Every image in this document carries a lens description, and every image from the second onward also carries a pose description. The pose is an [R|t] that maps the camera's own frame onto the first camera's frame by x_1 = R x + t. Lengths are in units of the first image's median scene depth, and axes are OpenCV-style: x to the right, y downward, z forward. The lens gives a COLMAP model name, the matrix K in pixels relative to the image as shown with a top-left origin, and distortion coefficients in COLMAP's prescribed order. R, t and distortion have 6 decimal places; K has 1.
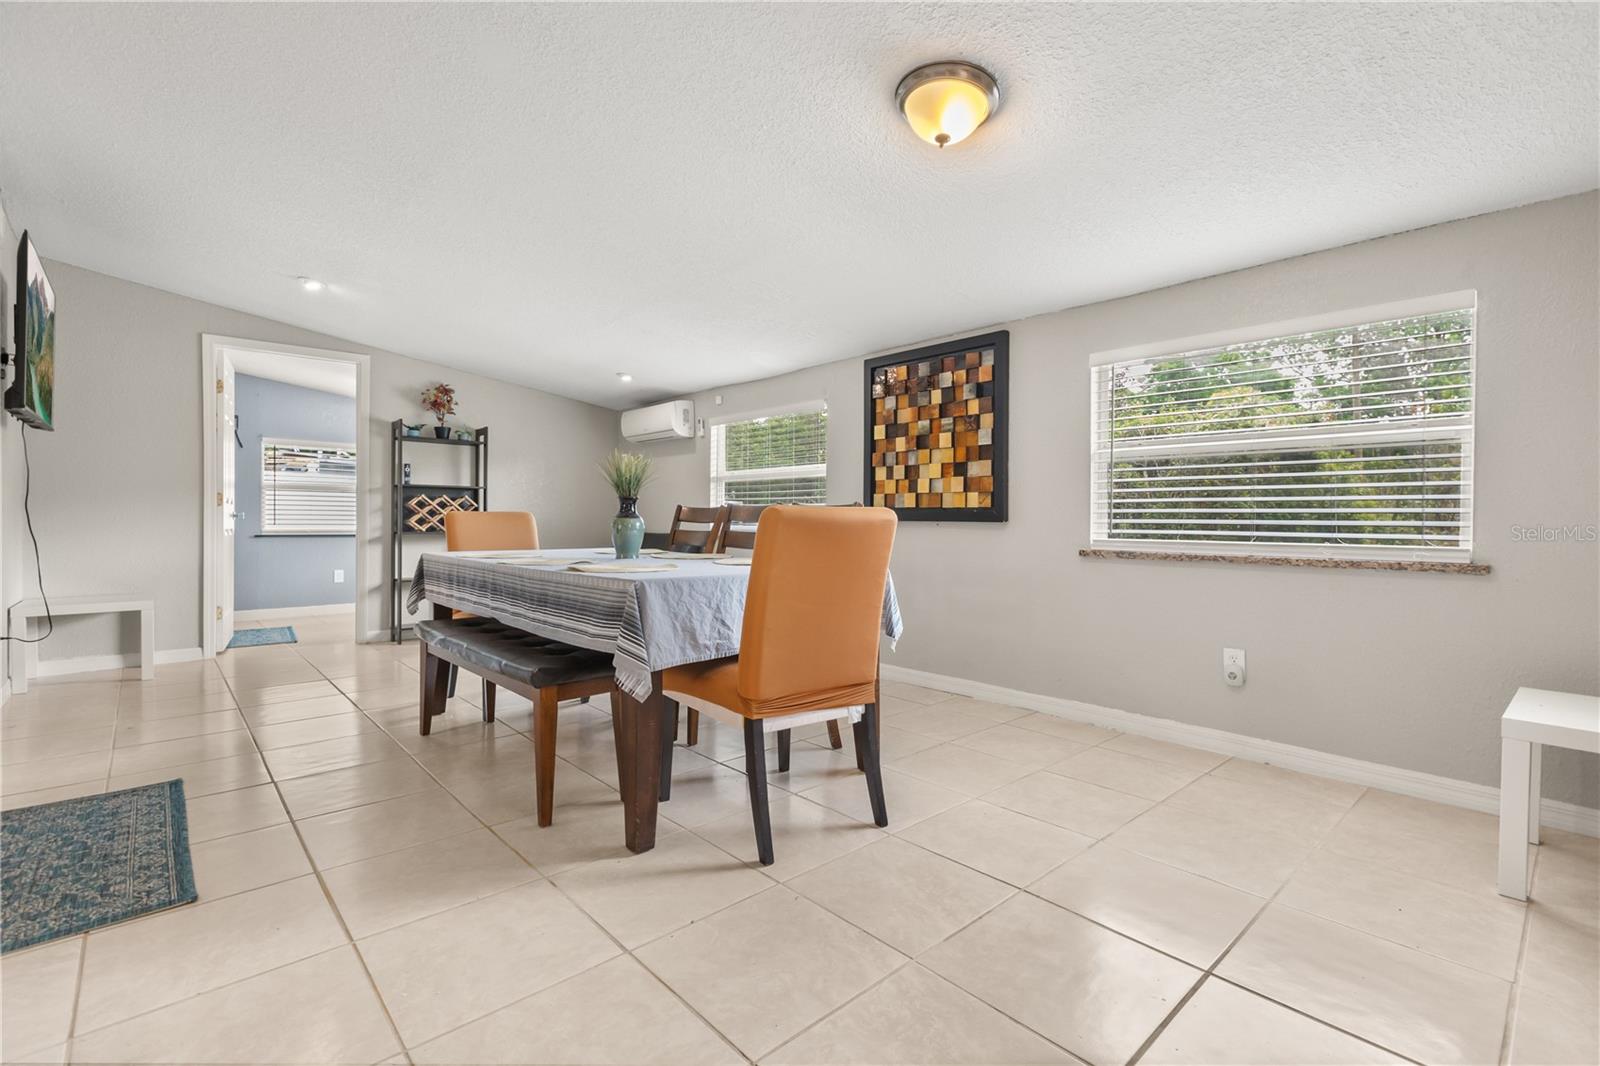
lens RADIAL K [[725.9, 0, 799.0], [0, 725.9, 525.2], [0, 0, 1]] dist [-0.000052, -0.000630]
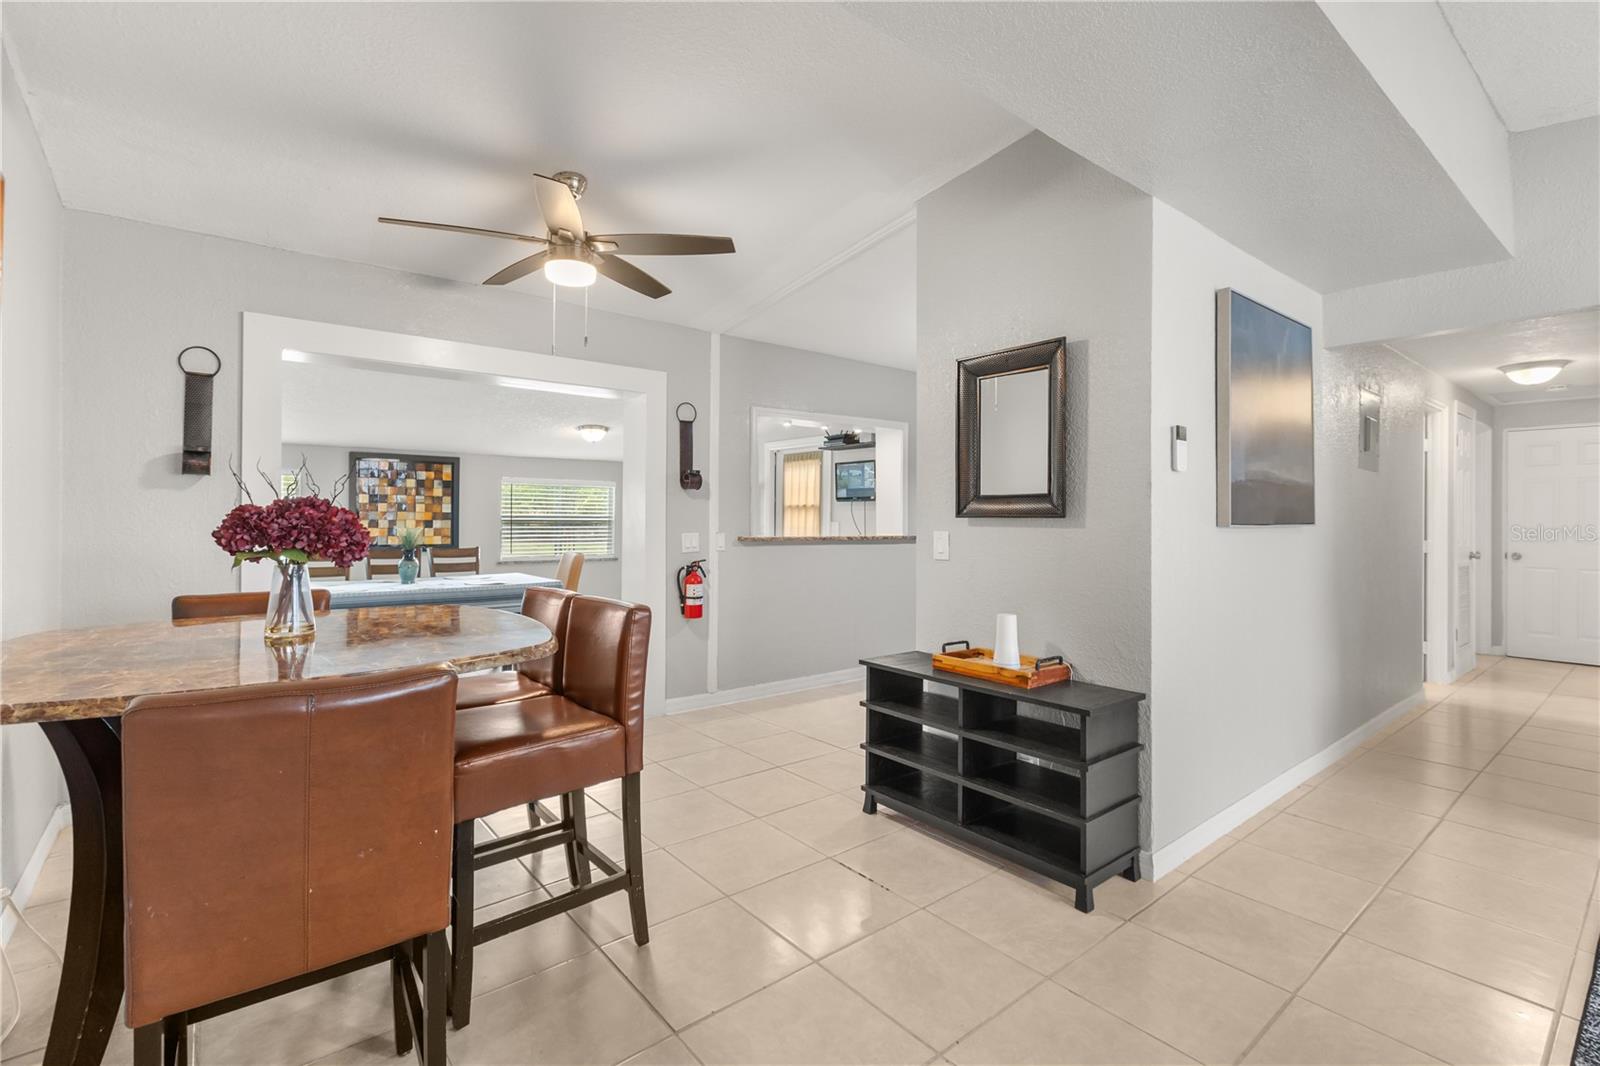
lens RADIAL K [[725.9, 0, 802.6], [0, 725.9, 512.1], [0, 0, 1]] dist [-0.000052, -0.000630]
pose [[0.052396, 0.003975, 0.998618, -1.618582], [0.008728, 0.999952, -0.004438, -0.092025], [-0.998588, 0.008948, 0.052358, -0.066885]]
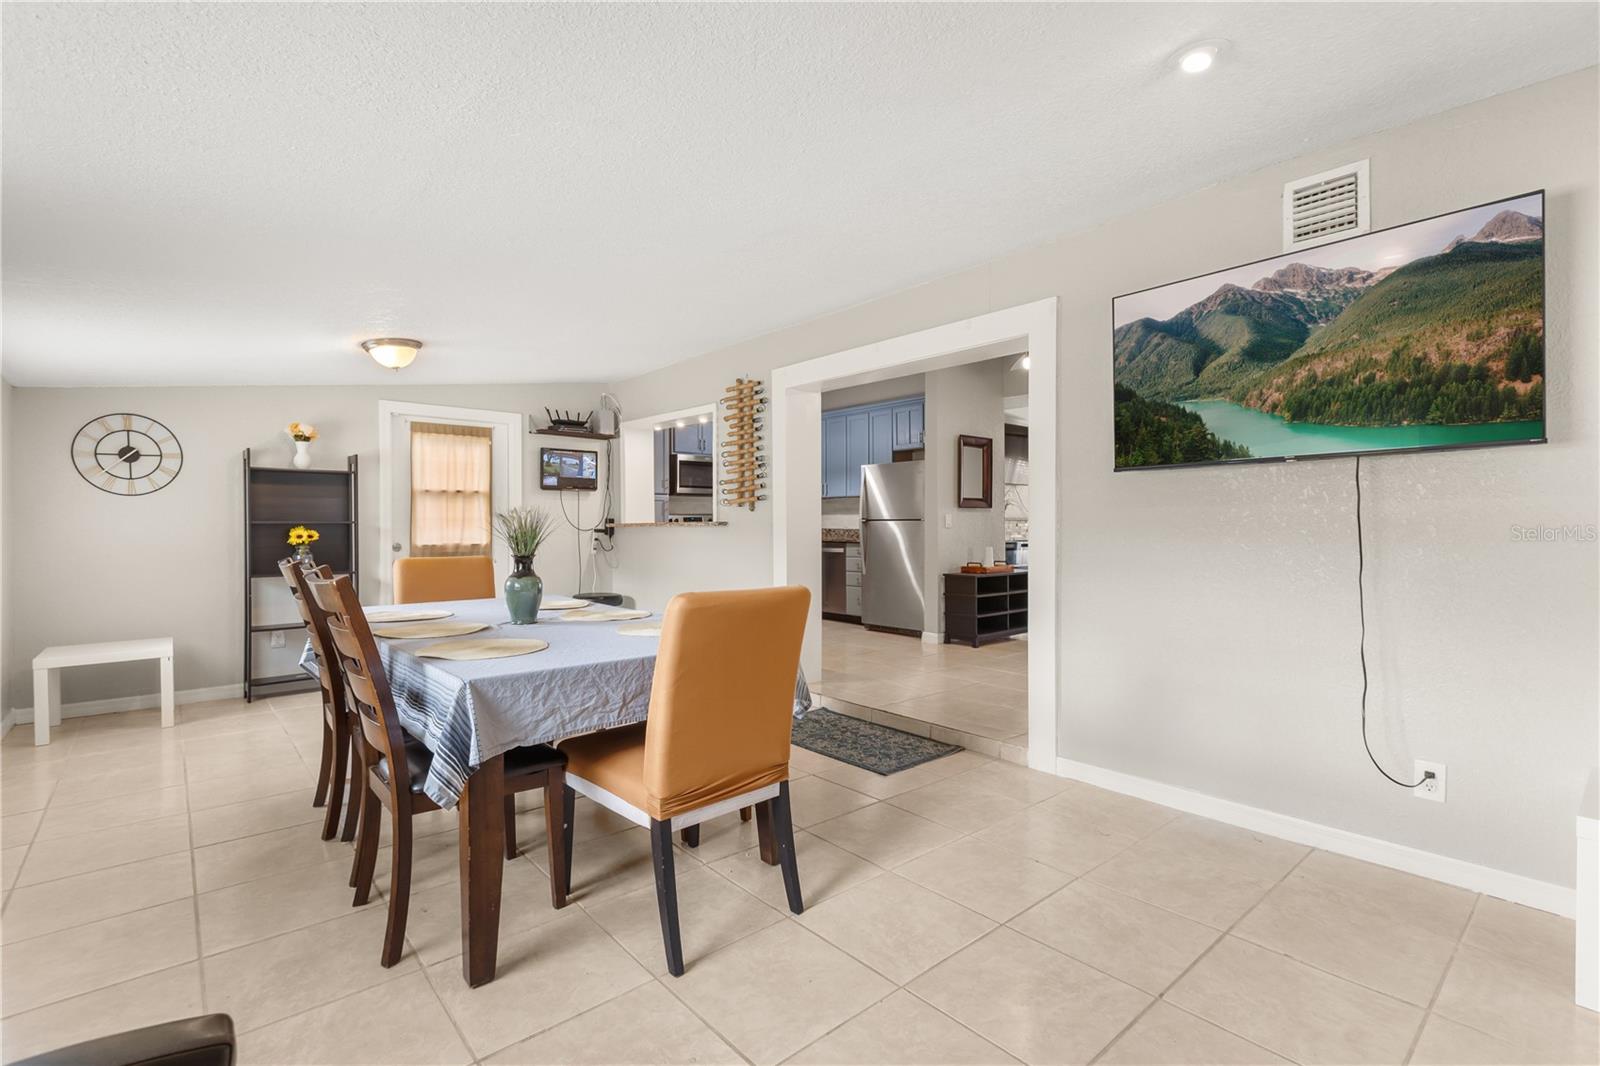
lens RADIAL K [[725.9, 0, 806.1], [0, 725.9, 523.8], [0, 0, 1]] dist [-0.000052, -0.000630]
pose [[-0.999741, -0.002996, 0.022570, -0.491414], [-0.002670, 0.999892, 0.014476, -0.073621], [-0.022611, 0.014412, -0.999640, 1.538841]]
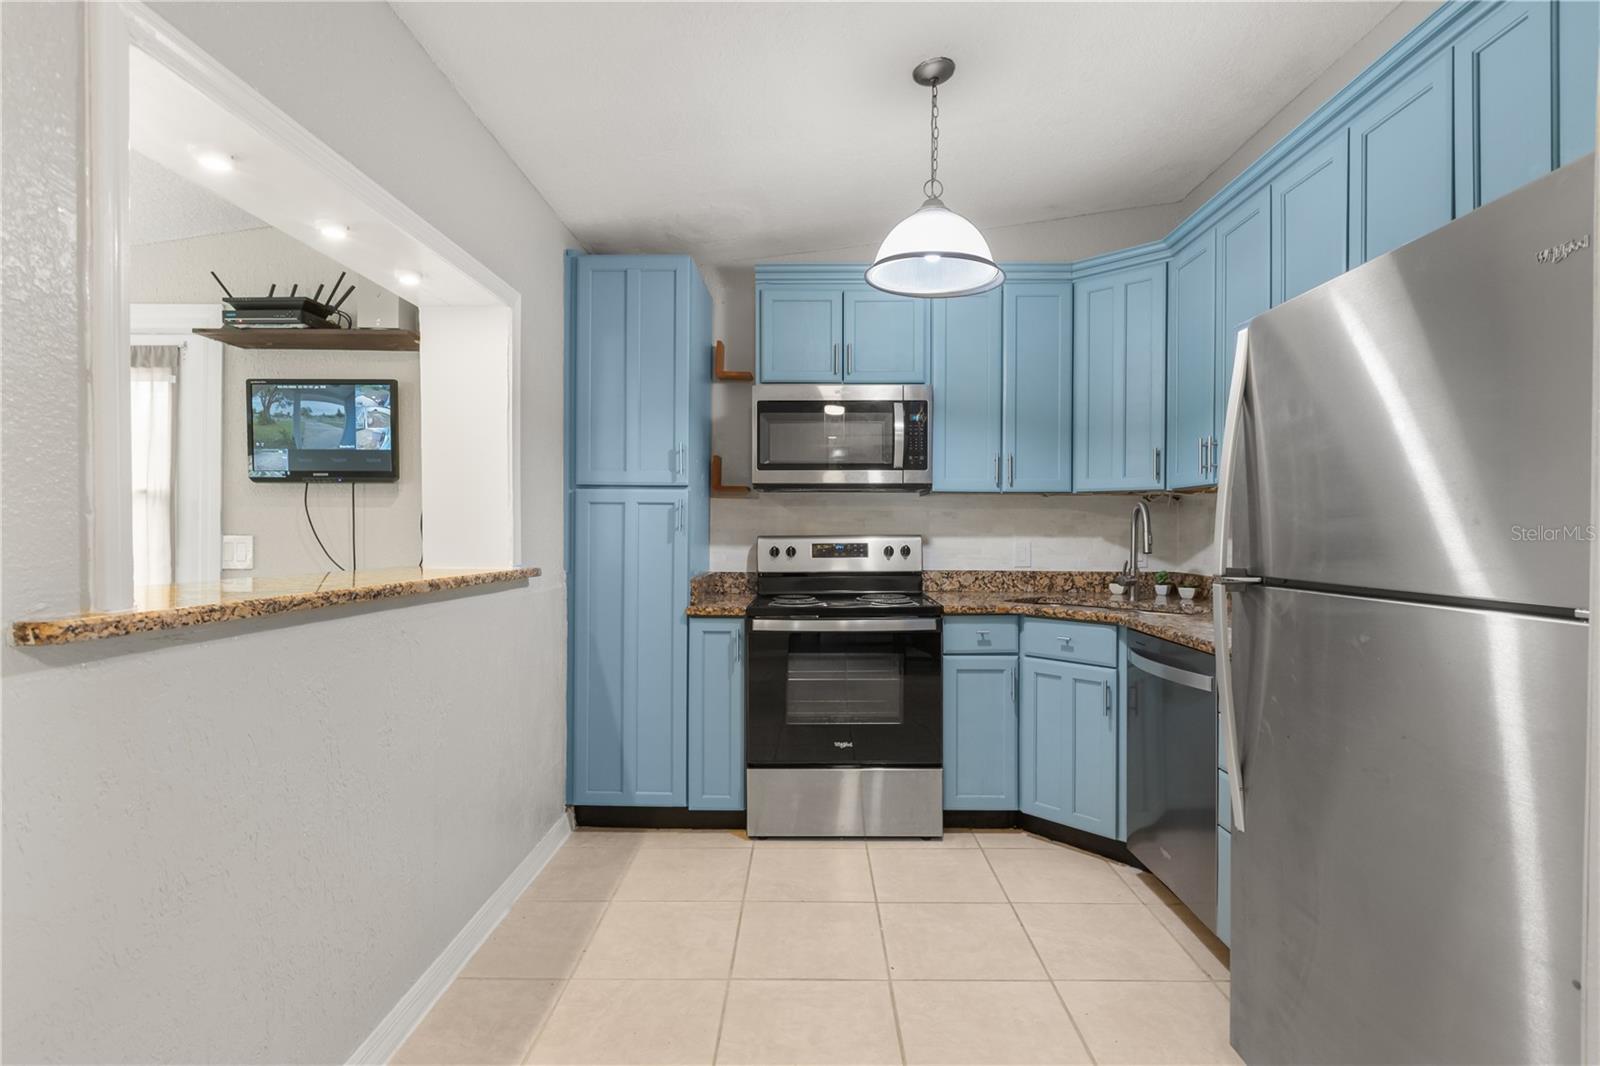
lens RADIAL K [[793.3, 0, 798.1], [0, 793.3, 534.9], [0, 0, 1]] dist [0.000317, -0.000264]
pose [[-0.731706, -0.011039, 0.681531, -0.720595], [0.002515, 0.999818, 0.018894, -0.089559], [-0.681616, 0.015539, -0.731545, 0.130988]]
